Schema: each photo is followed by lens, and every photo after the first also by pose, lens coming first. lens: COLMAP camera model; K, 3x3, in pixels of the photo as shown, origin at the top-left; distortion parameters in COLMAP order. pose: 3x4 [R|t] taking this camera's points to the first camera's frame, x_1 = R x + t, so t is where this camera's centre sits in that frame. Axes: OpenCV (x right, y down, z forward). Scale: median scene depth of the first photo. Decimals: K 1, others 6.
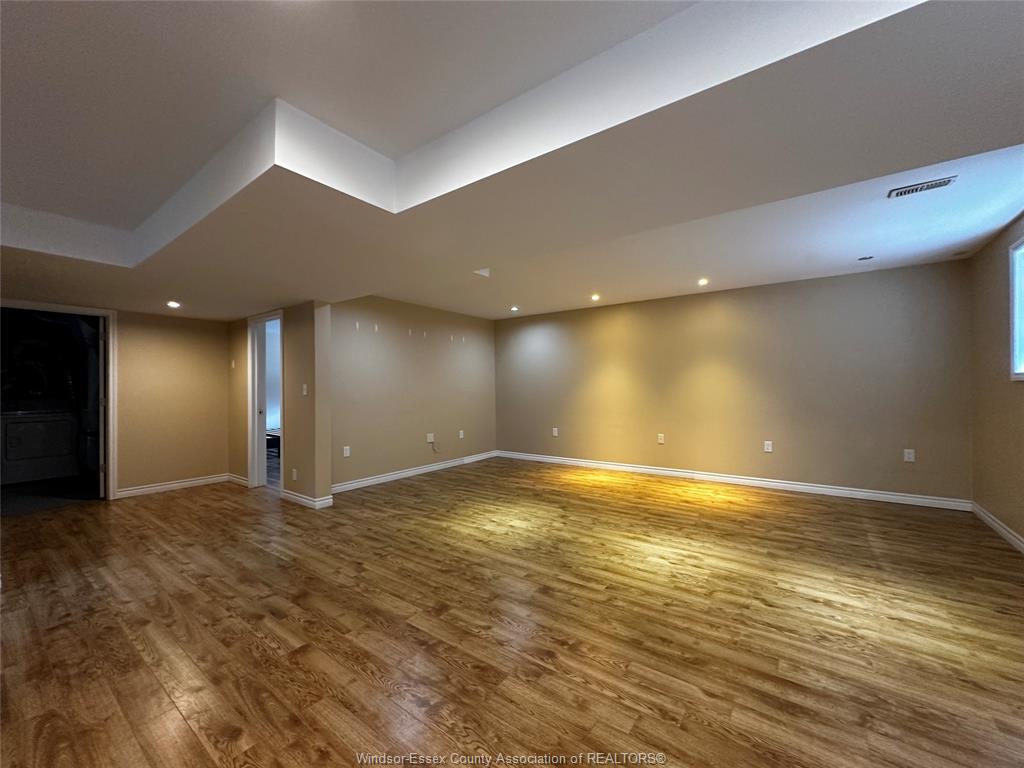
lens RADIAL K [[409.4, 0, 513.0], [0, 409.4, 383.6], [0, 0, 1]] dist [-0.002437, 0.000103]
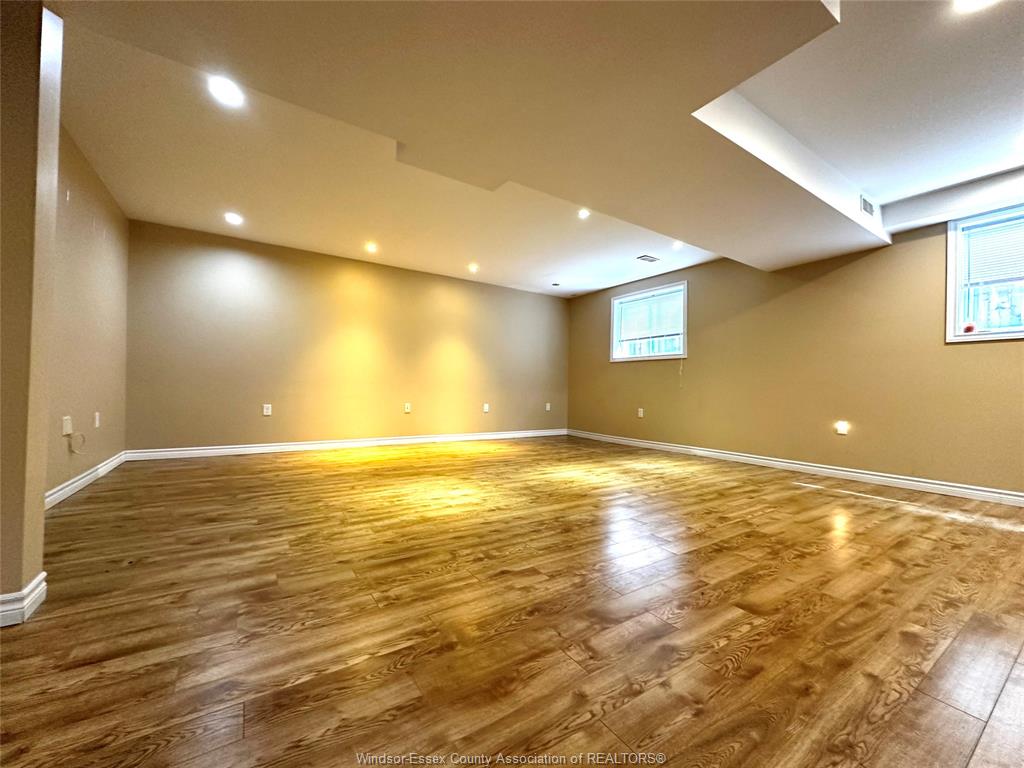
lens RADIAL K [[409.4, 0, 513.7], [0, 409.4, 388.6], [0, 0, 1]] dist [-0.002437, 0.000103]
pose [[0.345924, 0.018510, 0.938080, -0.774150], [-0.029872, 0.999516, -0.008706, 0.137558], [-0.937787, -0.025010, 0.346309, 0.635174]]
